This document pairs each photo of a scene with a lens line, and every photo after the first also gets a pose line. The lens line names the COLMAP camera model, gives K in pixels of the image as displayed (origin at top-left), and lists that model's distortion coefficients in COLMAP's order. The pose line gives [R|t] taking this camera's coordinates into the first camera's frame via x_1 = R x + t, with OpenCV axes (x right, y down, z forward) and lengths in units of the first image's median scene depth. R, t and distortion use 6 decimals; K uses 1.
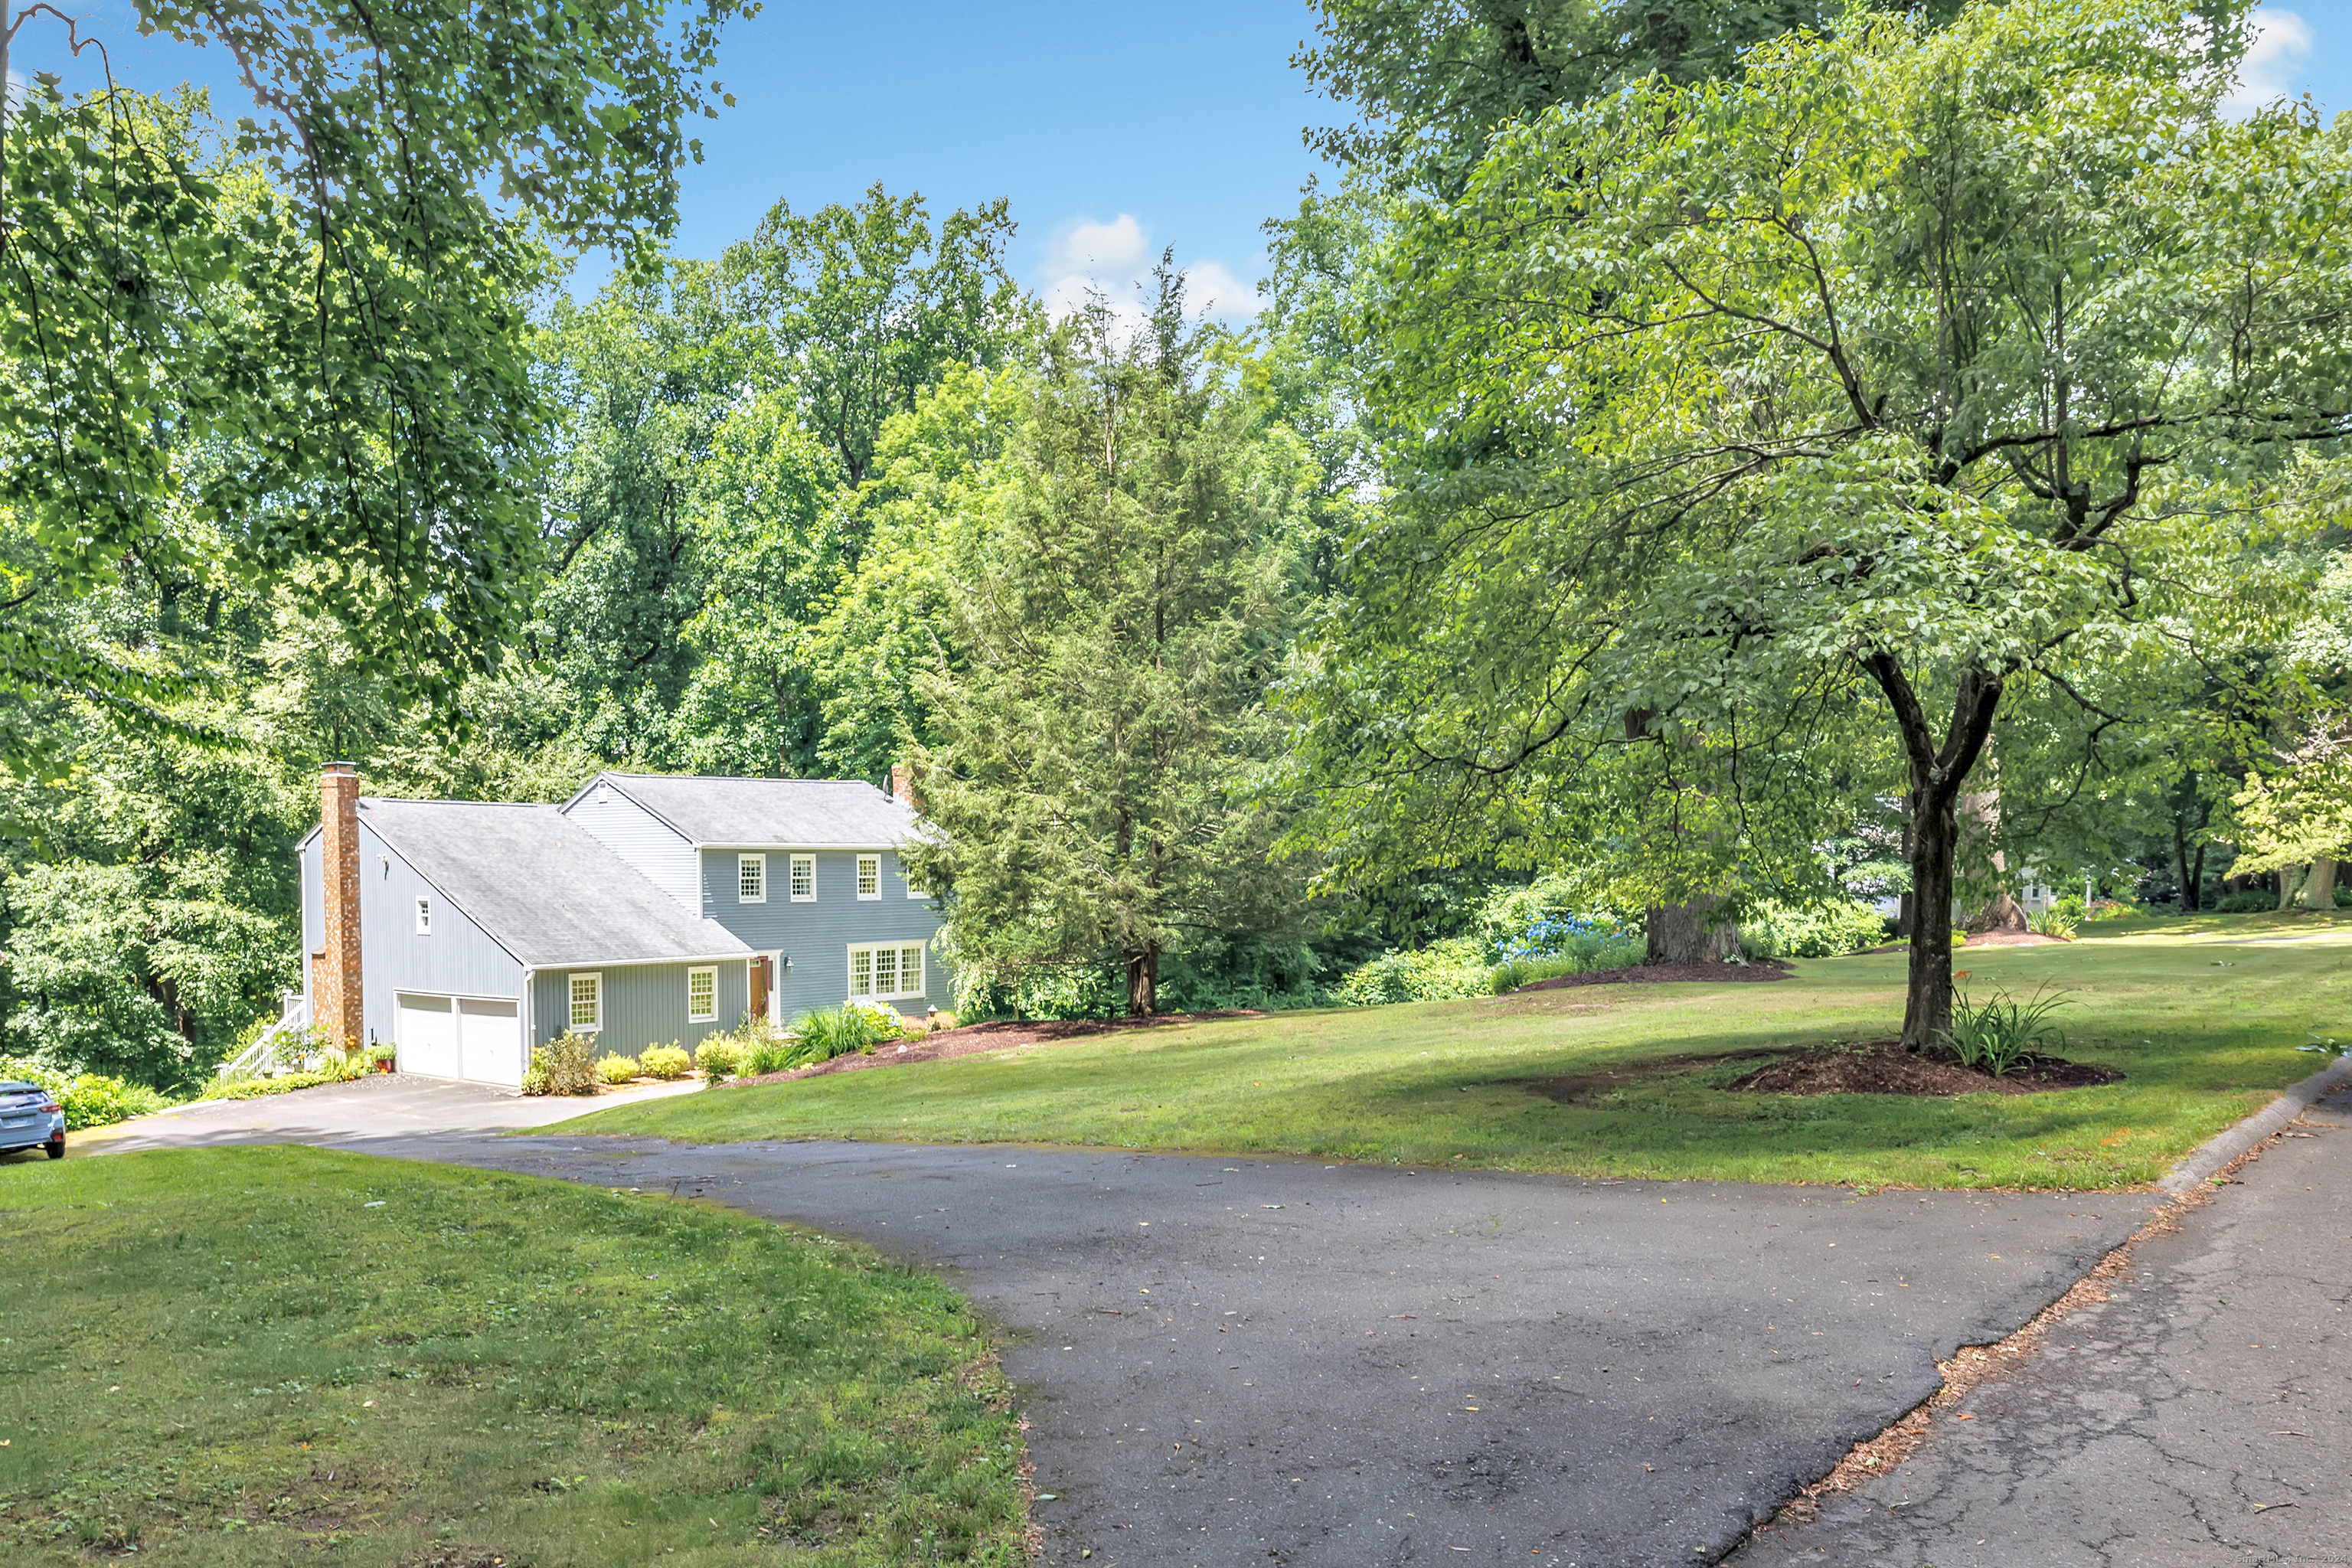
lens RADIAL K [[2340.0, 0, 1173.2], [0, 2340.0, 804.2], [0, 0, 1]] dist [0.003689, 0.000000]
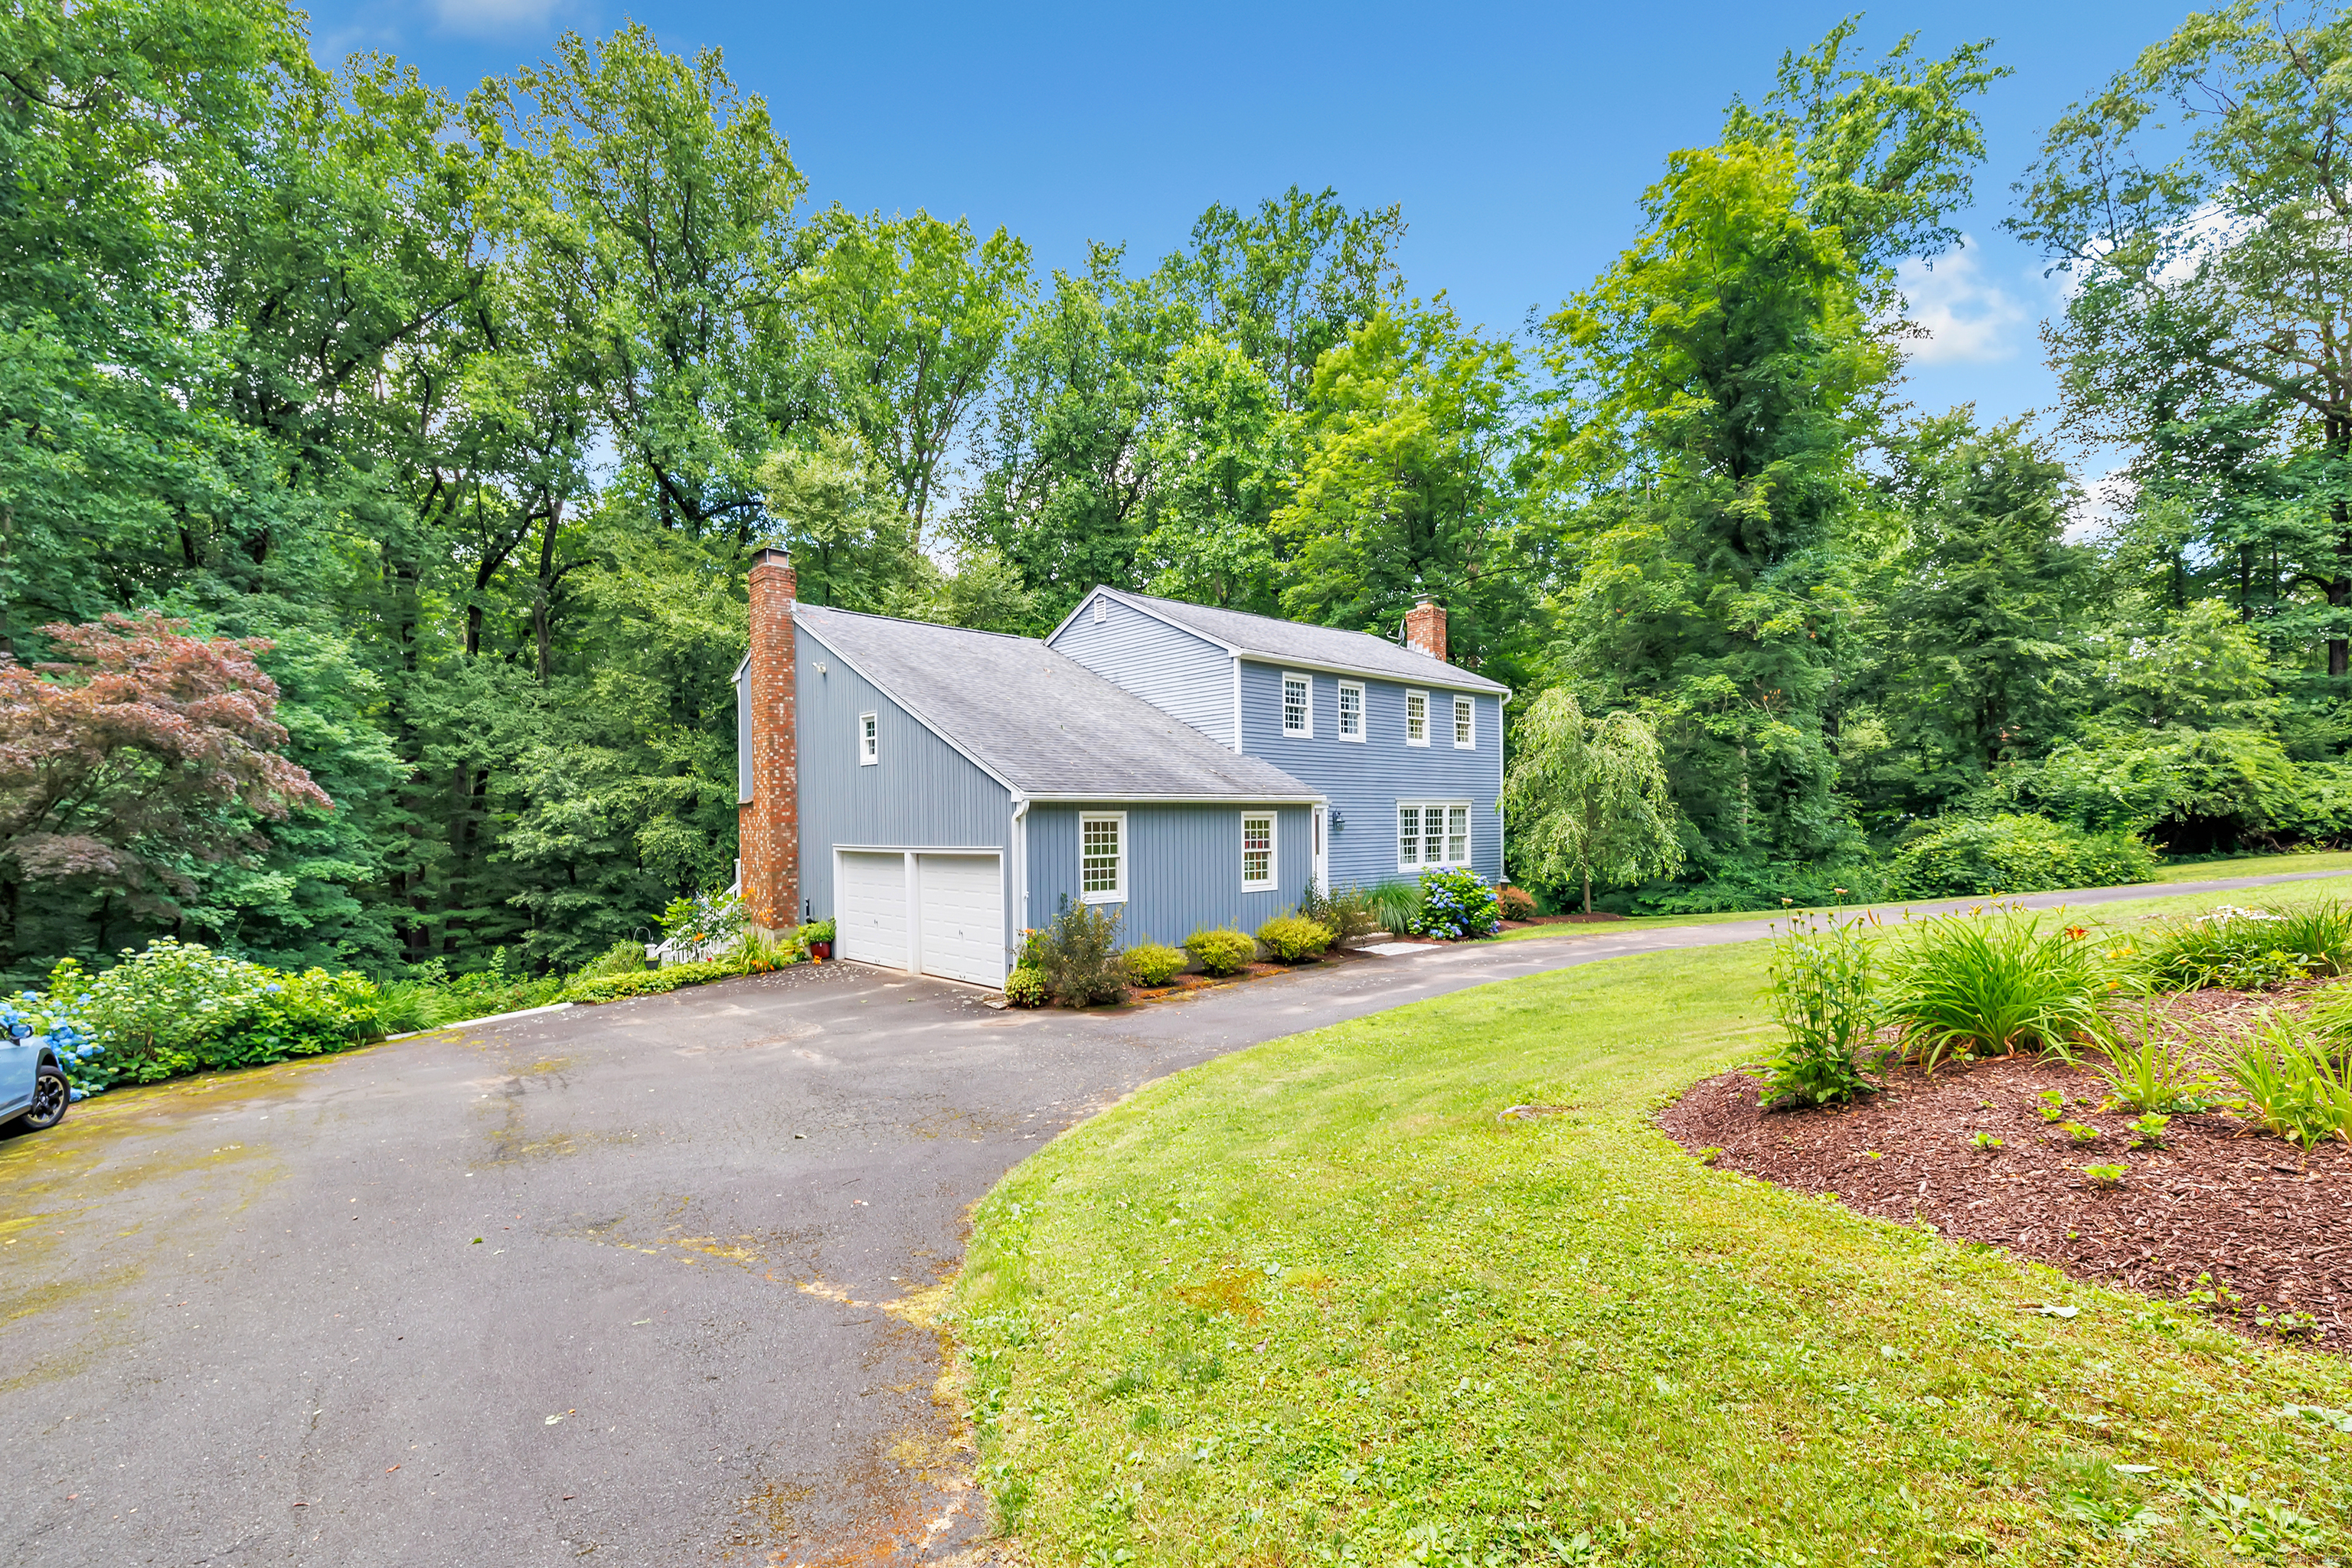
lens RADIAL K [[1127.0, 0, 1185.8], [0, 1127.0, 768.9], [0, 0, 1]] dist [0.001601, 0.001173]
pose [[0.995065, -0.008399, -0.098865, -0.176003], [0.004985, 0.999384, -0.034733, 0.063636], [0.099096, 0.034068, 0.994495, 0.617486]]
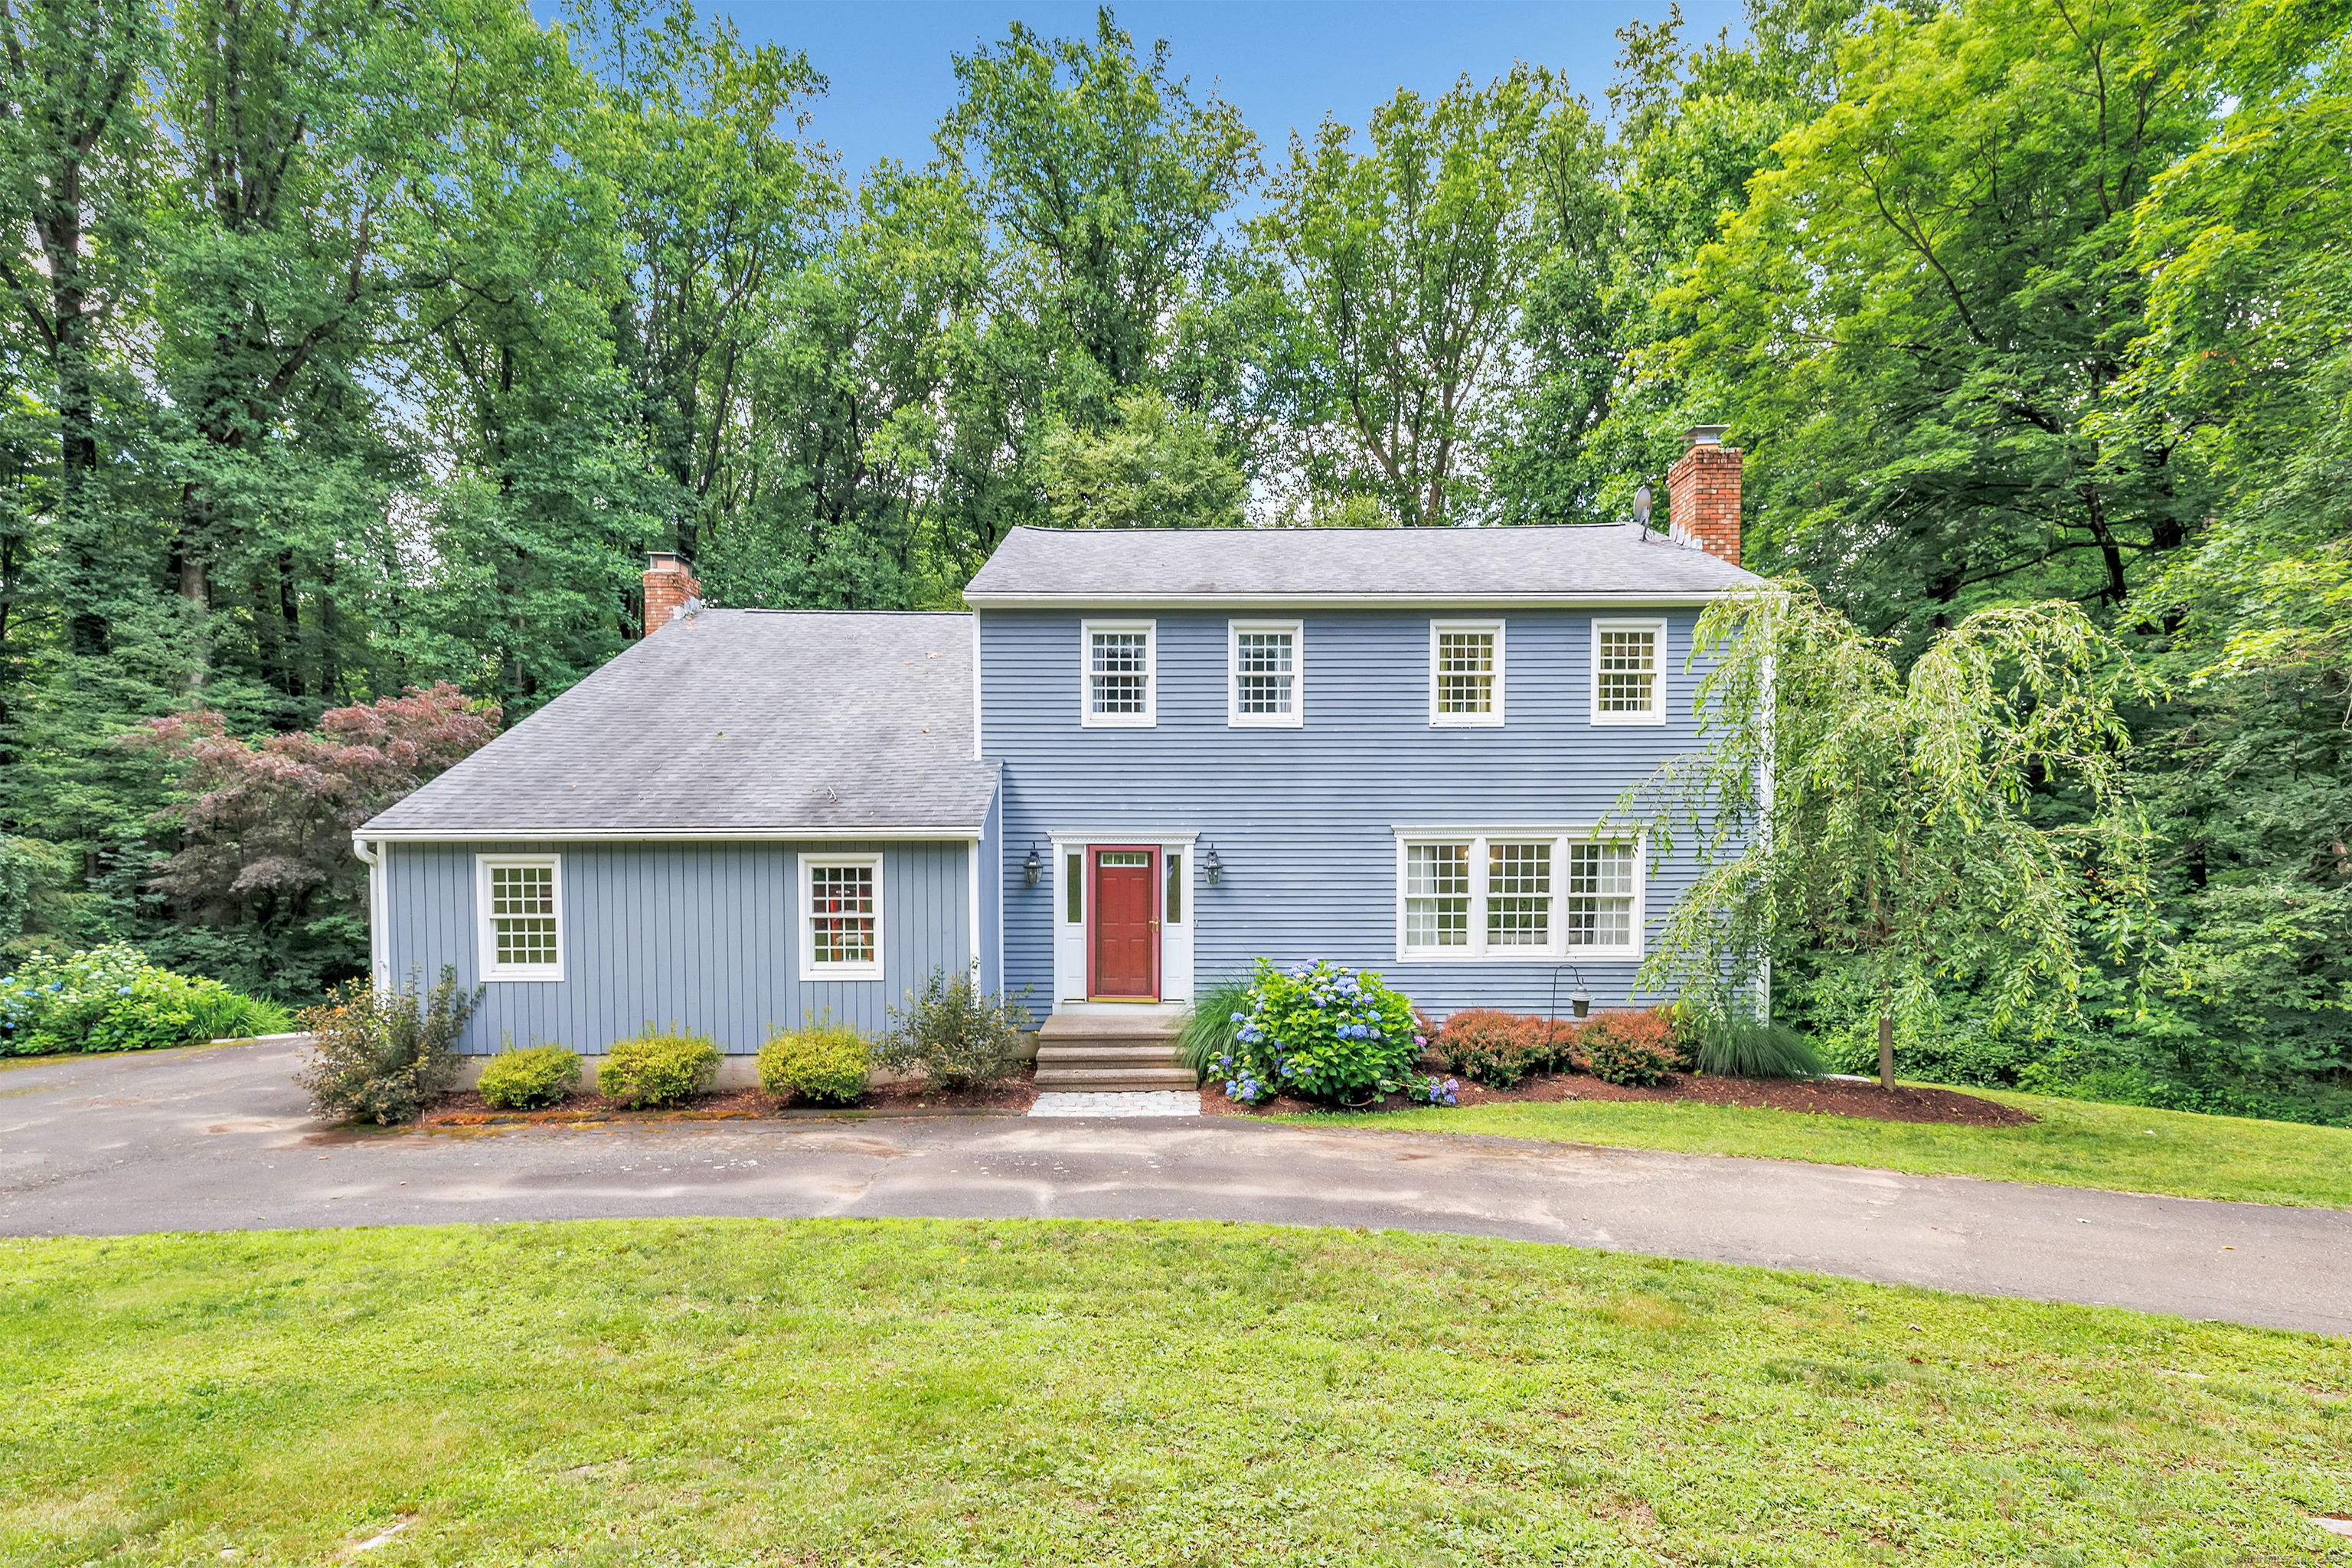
lens RADIAL K [[1127.0, 0, 1131.2], [0, 1127.0, 798.1], [0, 0, 1]] dist [0.001601, 0.001173]
pose [[0.631209, -0.025510, -0.775193, -0.006761], [0.007893, 0.999618, -0.026469, 0.060716], [0.775572, 0.010590, 0.631170, 0.842284]]
